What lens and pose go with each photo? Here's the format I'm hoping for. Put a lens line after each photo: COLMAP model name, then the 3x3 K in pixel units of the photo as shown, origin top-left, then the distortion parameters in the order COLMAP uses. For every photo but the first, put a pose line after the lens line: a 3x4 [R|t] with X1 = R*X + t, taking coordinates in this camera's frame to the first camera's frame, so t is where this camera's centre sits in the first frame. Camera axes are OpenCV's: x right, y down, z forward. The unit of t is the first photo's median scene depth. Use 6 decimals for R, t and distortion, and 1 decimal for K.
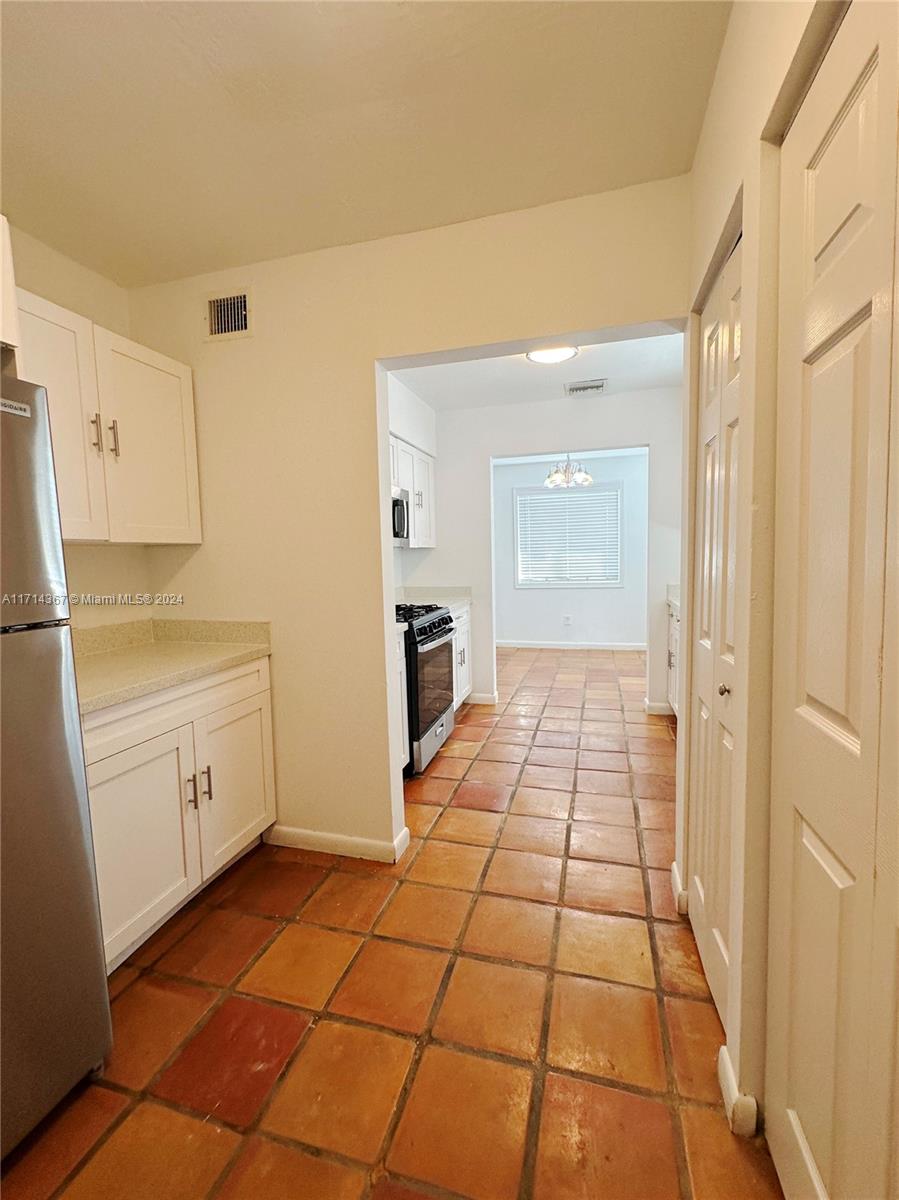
lens RADIAL K [[479.2, 0, 448.8], [0, 479.2, 602.8], [0, 0, 1]] dist [-0.003839, 0.000882]
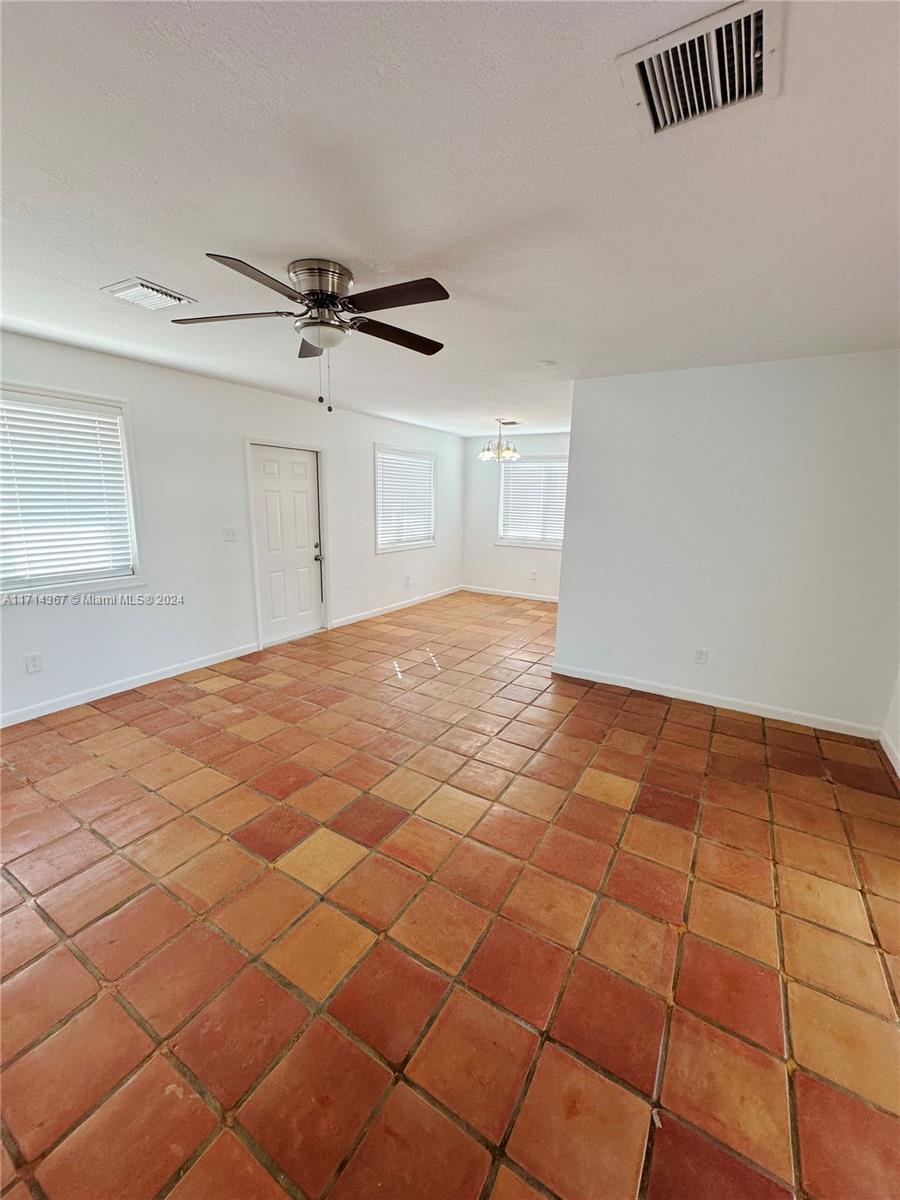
lens RADIAL K [[479.2, 0, 455.5], [0, 479.2, 596.8], [0, 0, 1]] dist [-0.003839, 0.000882]
pose [[0.246535, -0.173586, 0.953461, -3.417339], [0.062768, 0.984623, 0.163029, -0.437696], [-0.967099, 0.019655, 0.253639, 3.102948]]
